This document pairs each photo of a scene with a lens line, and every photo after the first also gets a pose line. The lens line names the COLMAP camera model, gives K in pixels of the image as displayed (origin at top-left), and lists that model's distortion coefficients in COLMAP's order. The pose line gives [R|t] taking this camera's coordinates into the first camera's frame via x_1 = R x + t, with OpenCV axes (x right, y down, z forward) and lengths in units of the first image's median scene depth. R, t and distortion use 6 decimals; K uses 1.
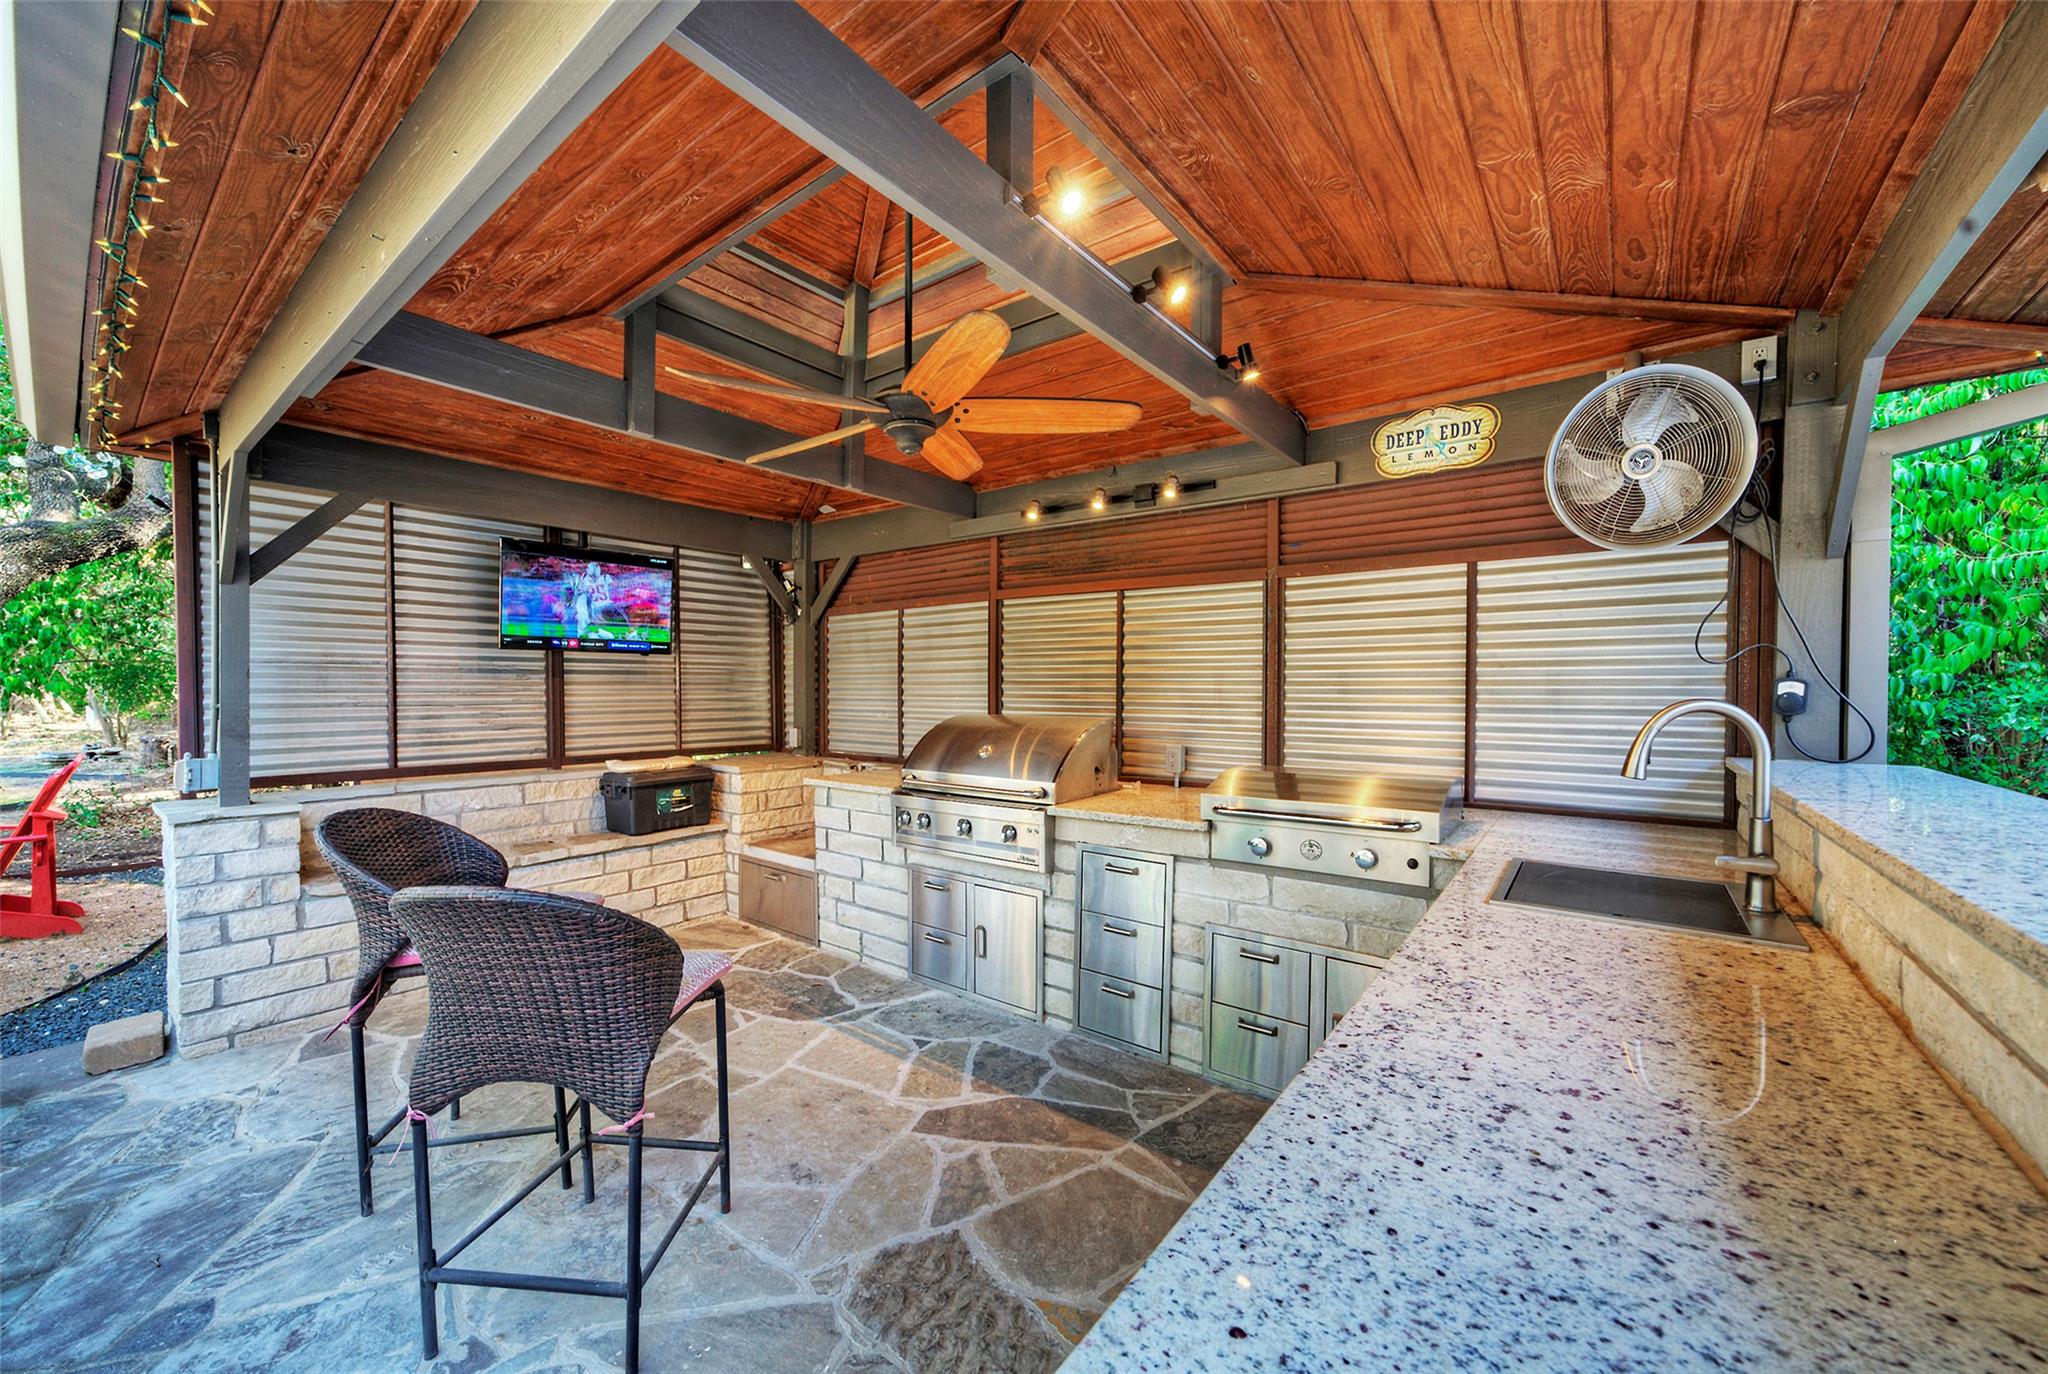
lens RADIAL K [[767.0, 0, 1033.5], [0, 767.0, 690.3], [0, 0, 1]] dist [0.003992, 0.003286]
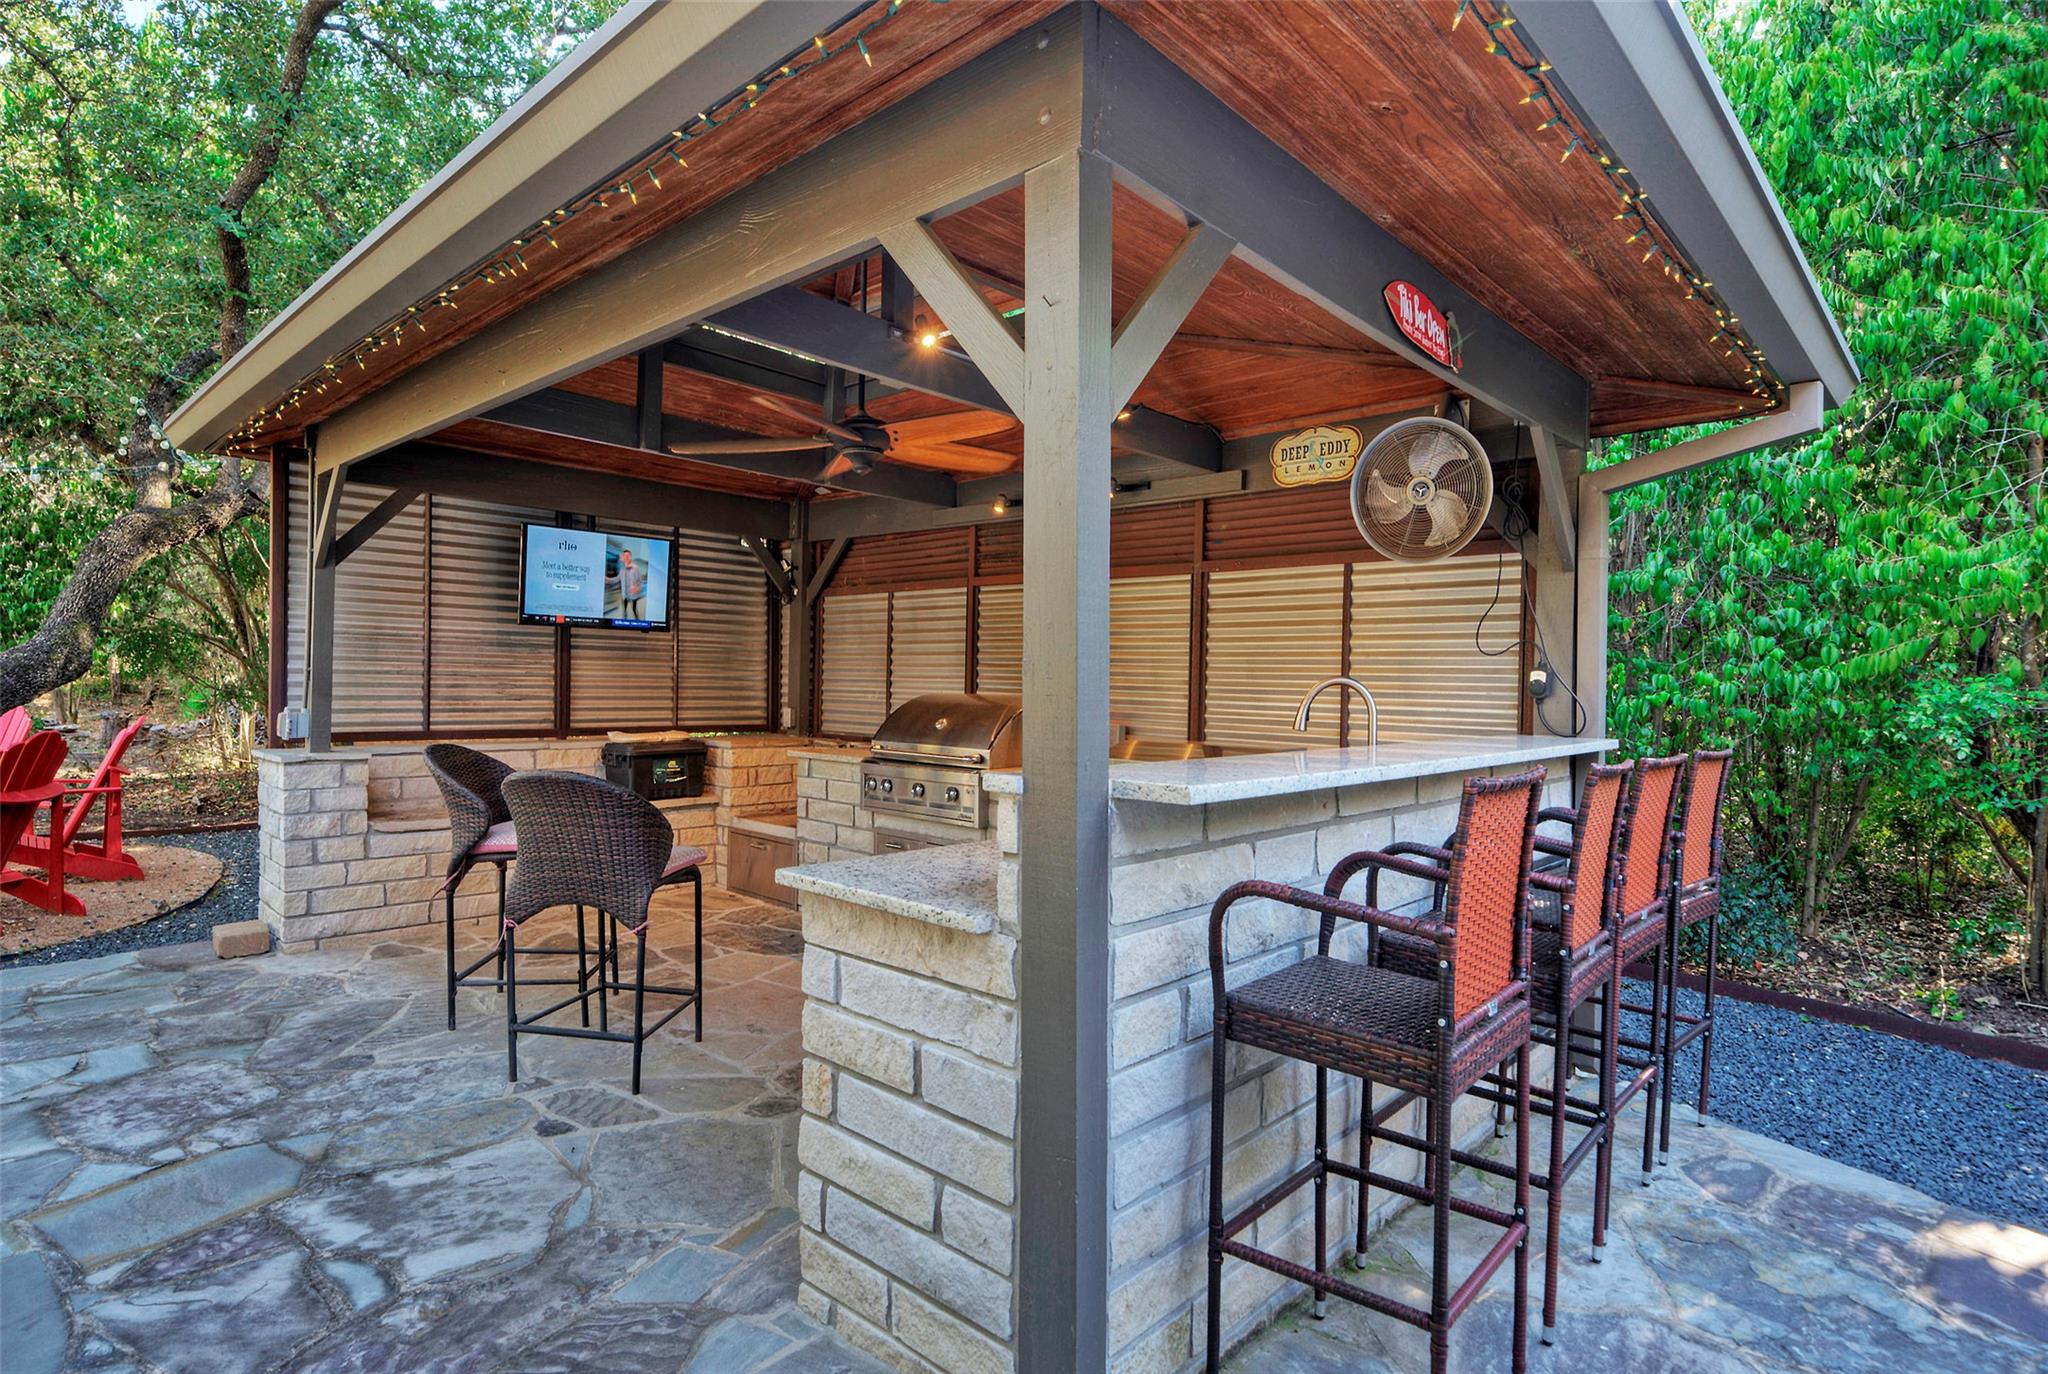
lens RADIAL K [[1044.4, 0, 1035.8], [0, 1044.4, 682.2], [0, 0, 1]] dist [0.019245, -0.004787]
pose [[0.994299, 0.021530, -0.104430, 0.239285], [-0.022017, 0.999751, -0.003511, 0.021203], [0.104328, 0.005790, 0.994526, -0.504692]]
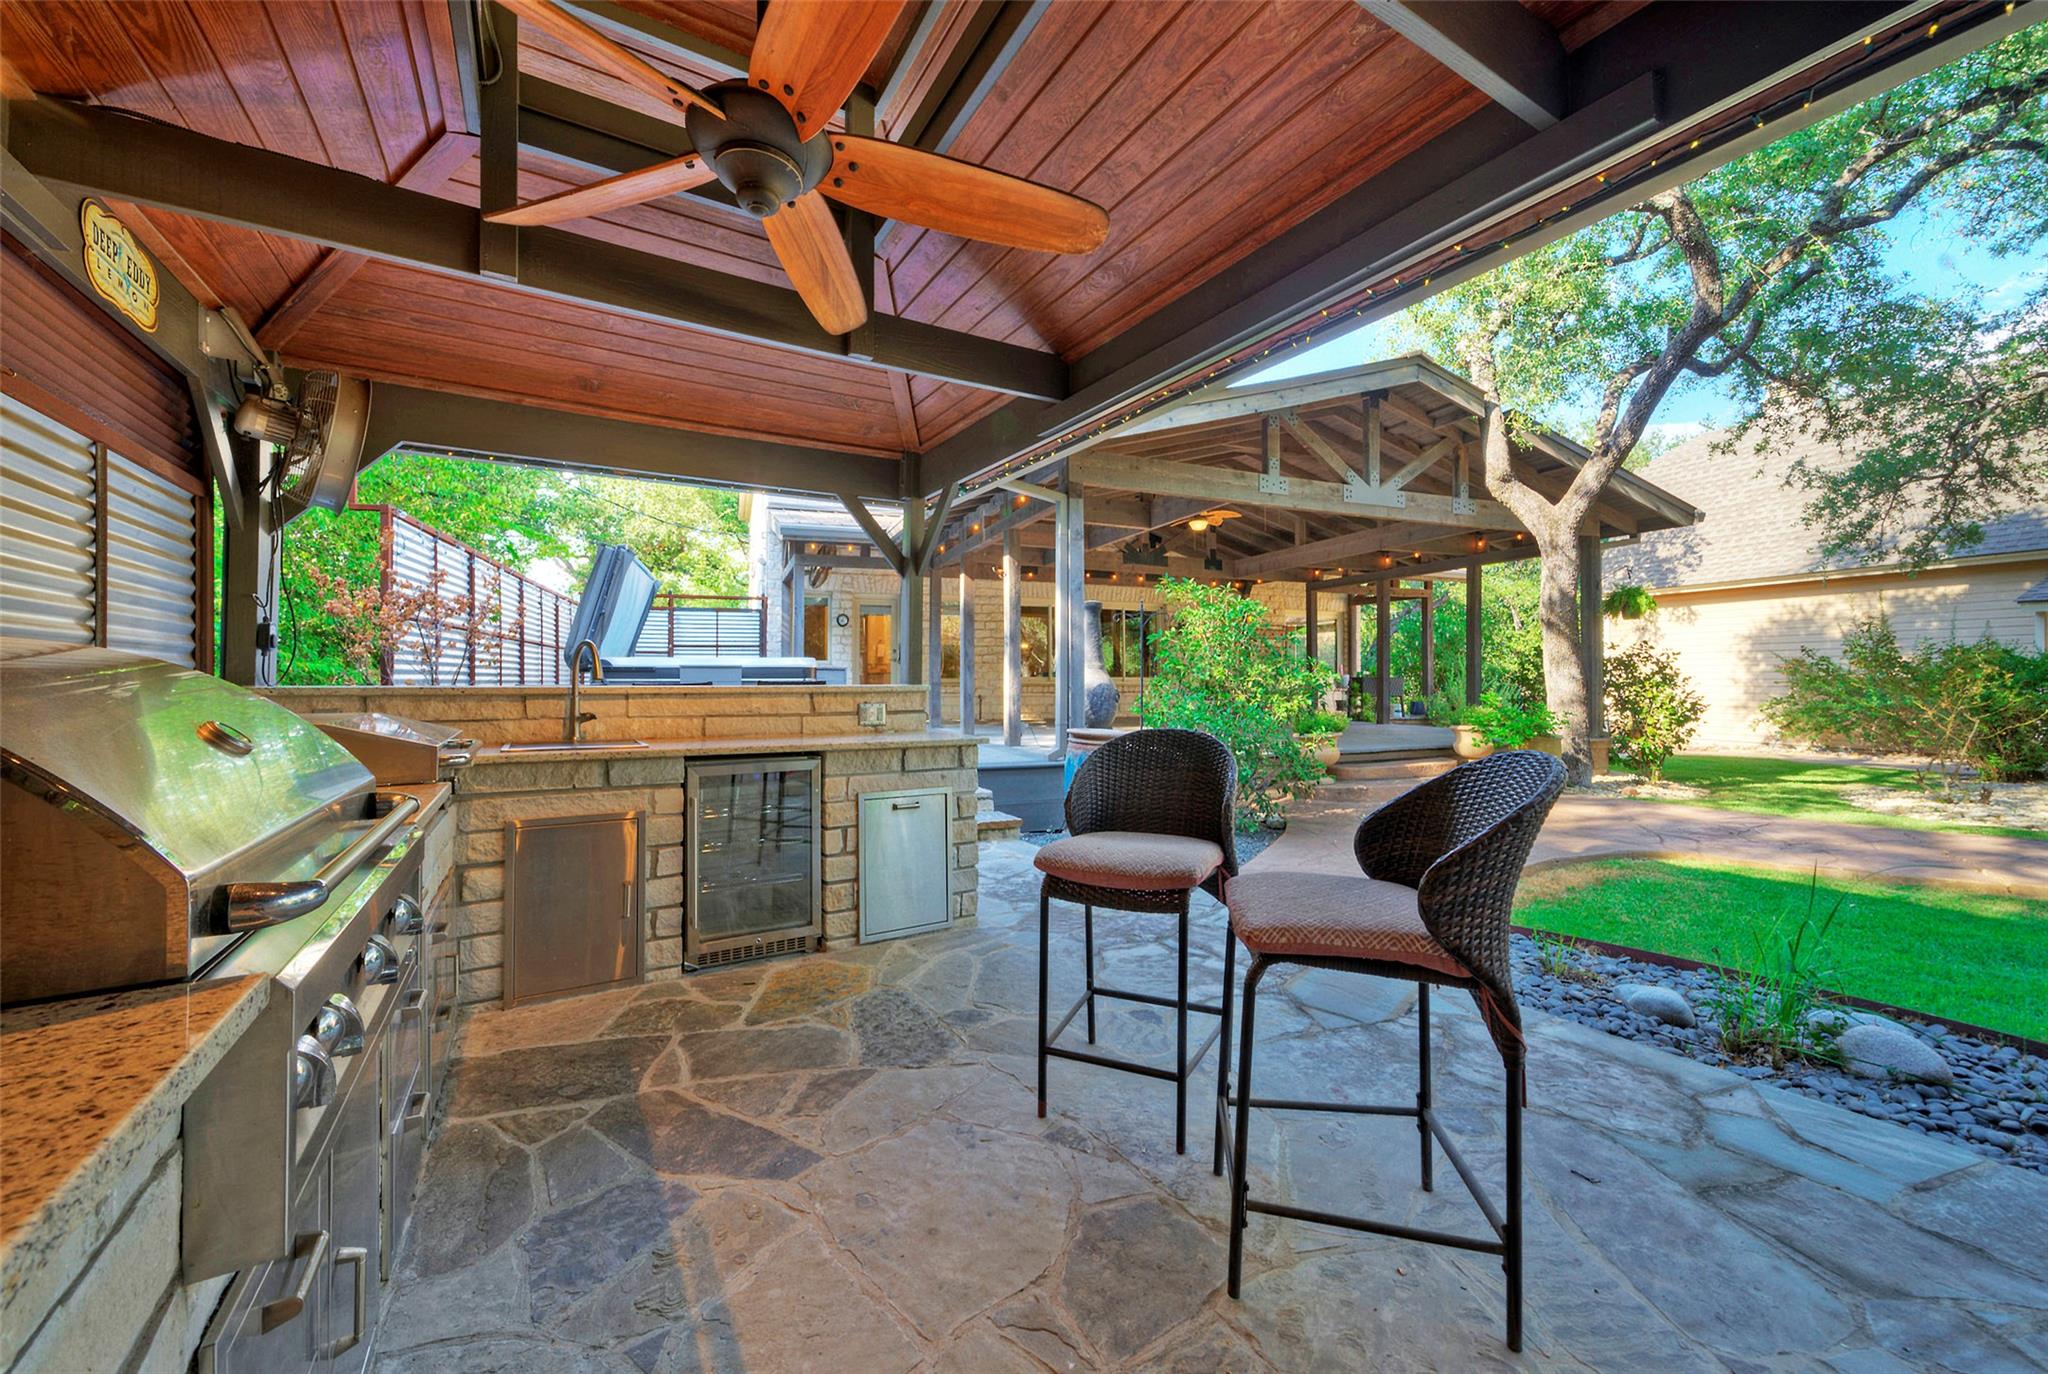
lens RADIAL K [[767.0, 0, 1020.2], [0, 767.0, 686.6], [0, 0, 1]] dist [0.003992, 0.003286]
pose [[-0.927863, 0.005917, 0.372875, -0.540422], [0.010119, 0.999905, 0.009314, 0.075523], [-0.372784, 0.012415, -0.927835, 1.396083]]
